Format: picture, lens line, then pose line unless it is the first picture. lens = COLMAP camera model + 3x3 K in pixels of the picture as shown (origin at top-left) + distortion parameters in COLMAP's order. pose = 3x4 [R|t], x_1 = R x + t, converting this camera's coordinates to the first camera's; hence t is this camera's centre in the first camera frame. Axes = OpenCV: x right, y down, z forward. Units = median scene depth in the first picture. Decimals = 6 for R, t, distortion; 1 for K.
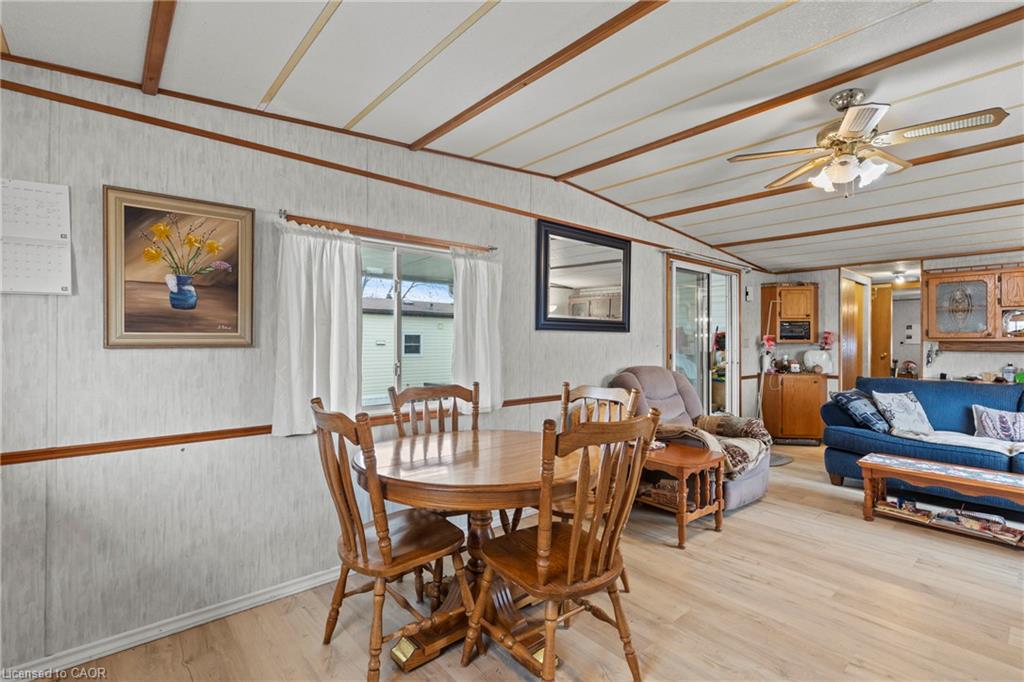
lens RADIAL K [[487.2, 0, 454.5], [0, 487.2, 354.9], [0, 0, 1]] dist [0.006576, -0.003299]
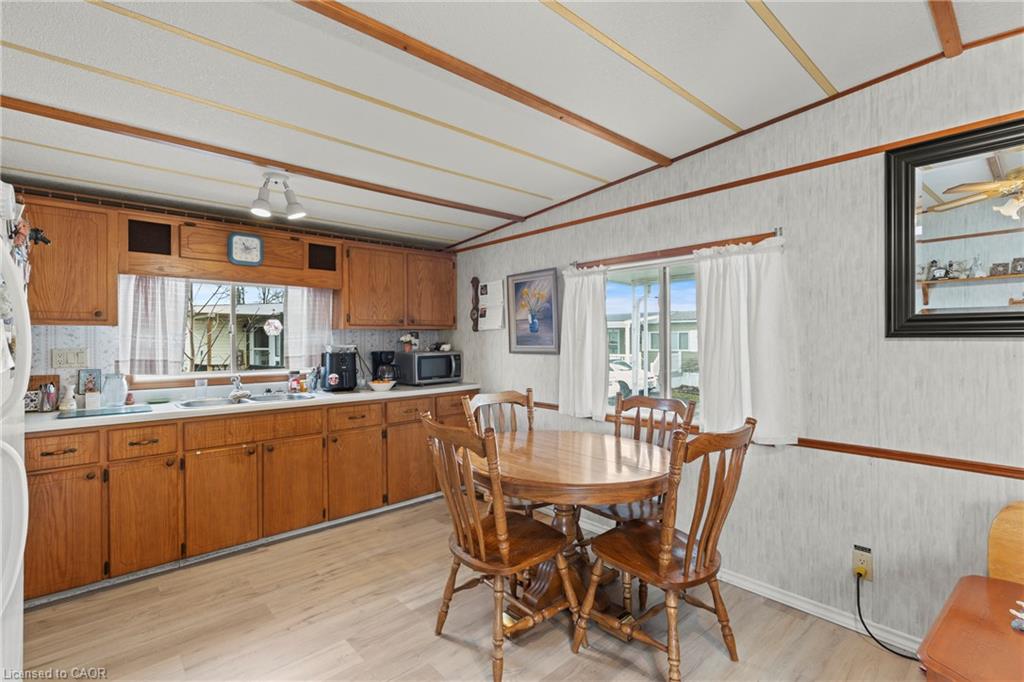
lens RADIAL K [[487.2, 0, 541.9], [0, 487.2, 341.9], [0, 0, 1]] dist [0.006576, -0.003299]
pose [[0.078308, 0.015945, -0.996802, 1.104586], [-0.001927, 0.999873, 0.015843, -0.076661], [0.996927, 0.000680, 0.078329, 0.782665]]
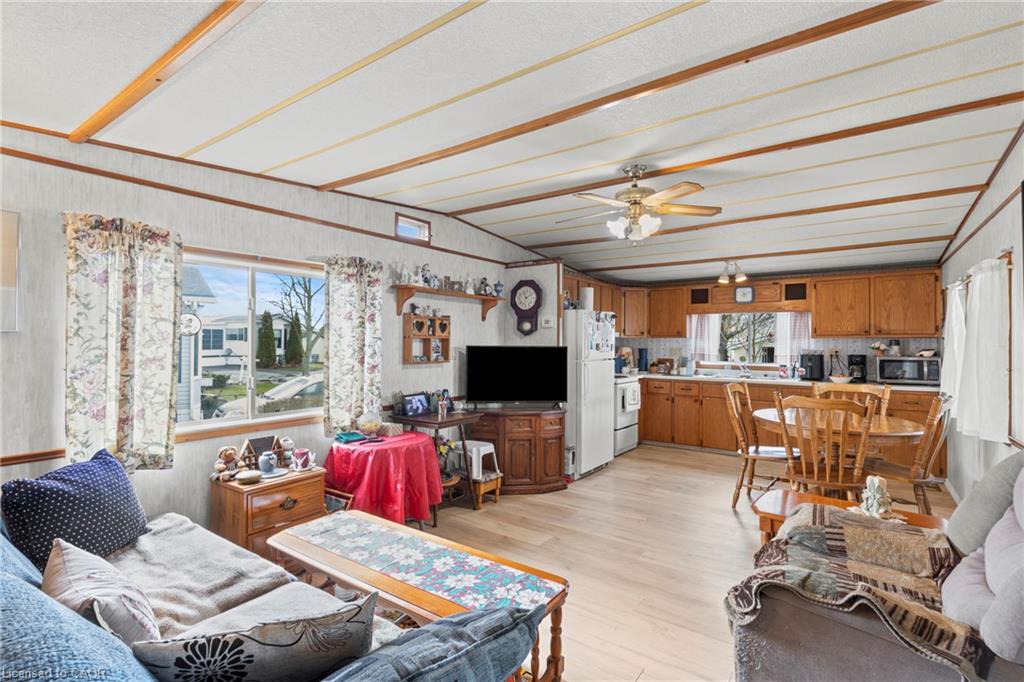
lens RADIAL K [[487.2, 0, 487.7], [0, 487.2, 337.3], [0, 0, 1]] dist [0.006576, -0.003299]
pose [[-0.968249, 0.002028, -0.249979, 1.554544], [0.002518, 0.999995, -0.001641, -0.095987], [0.249975, -0.002218, -0.968250, 2.150559]]
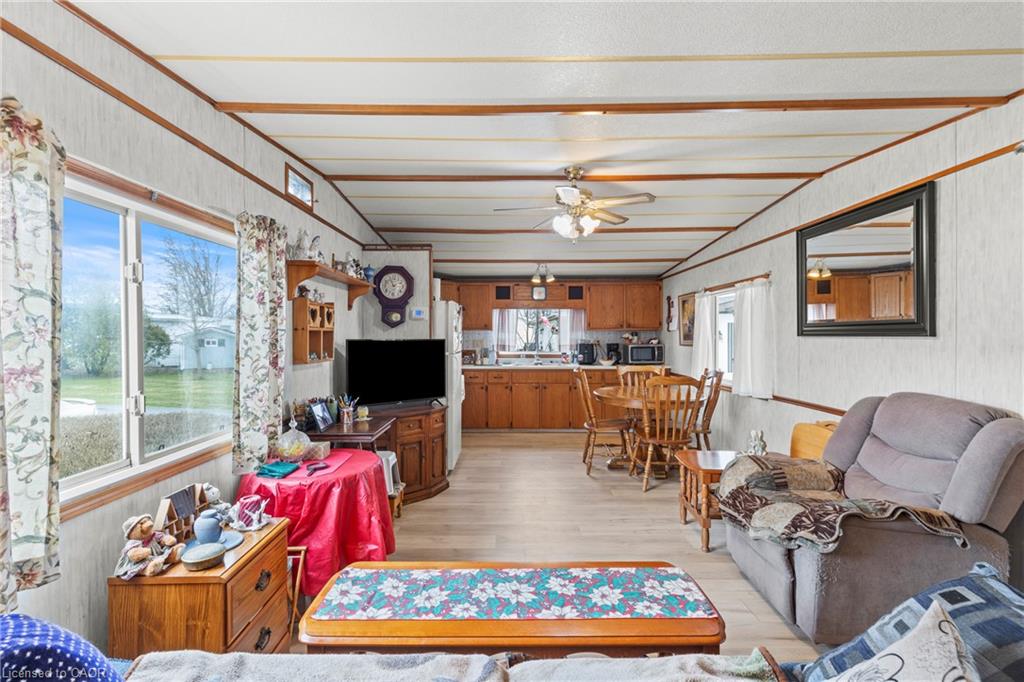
lens RADIAL K [[487.2, 0, 508.7], [0, 487.2, 337.8], [0, 0, 1]] dist [0.006576, -0.003299]
pose [[-0.625691, 0.013157, -0.779960, 2.029551], [0.001239, 0.999873, 0.015872, -0.096626], [0.780070, 0.008965, -0.625628, 1.726099]]
